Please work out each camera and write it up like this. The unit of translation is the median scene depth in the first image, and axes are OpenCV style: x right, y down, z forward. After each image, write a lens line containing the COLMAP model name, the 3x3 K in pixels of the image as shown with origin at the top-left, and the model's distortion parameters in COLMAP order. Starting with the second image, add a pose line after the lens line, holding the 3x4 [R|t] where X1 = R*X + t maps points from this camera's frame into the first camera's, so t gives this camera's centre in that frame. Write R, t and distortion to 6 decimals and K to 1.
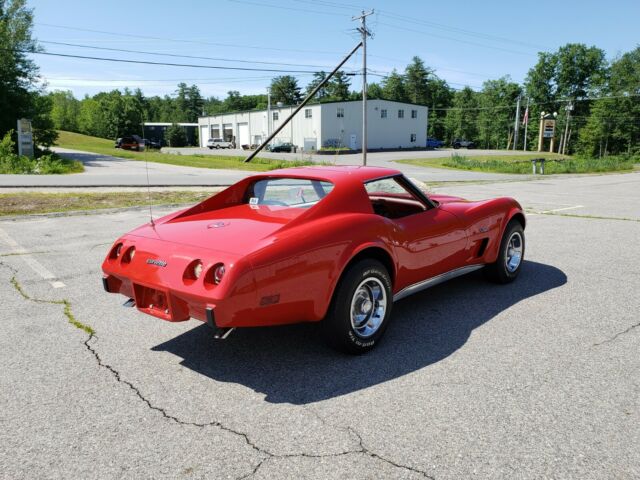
lens RADIAL K [[515.6, 0, 306.8], [0, 515.6, 244.0], [0, 0, 1]] dist [-0.019976, 0.016557]
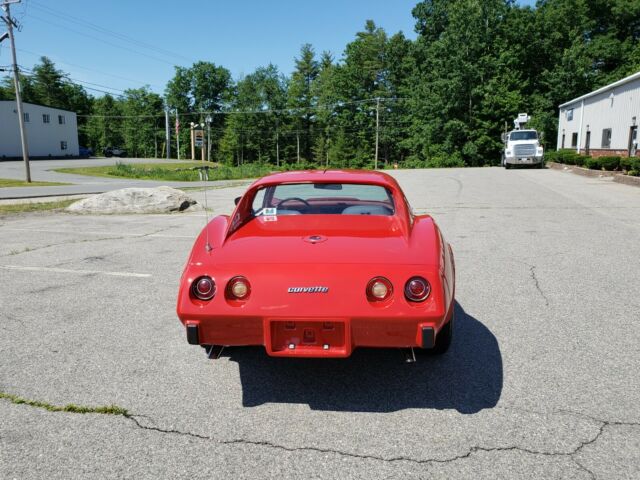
lens RADIAL K [[518.3, 0, 315.8], [0, 518.3, 240.2], [0, 0, 1]] dist [-0.012631, 0.020369]
pose [[0.798274, -0.092460, 0.595156, -0.636783], [0.106776, 0.994220, 0.011239, -0.040402], [-0.592755, 0.054577, 0.803532, 0.287500]]
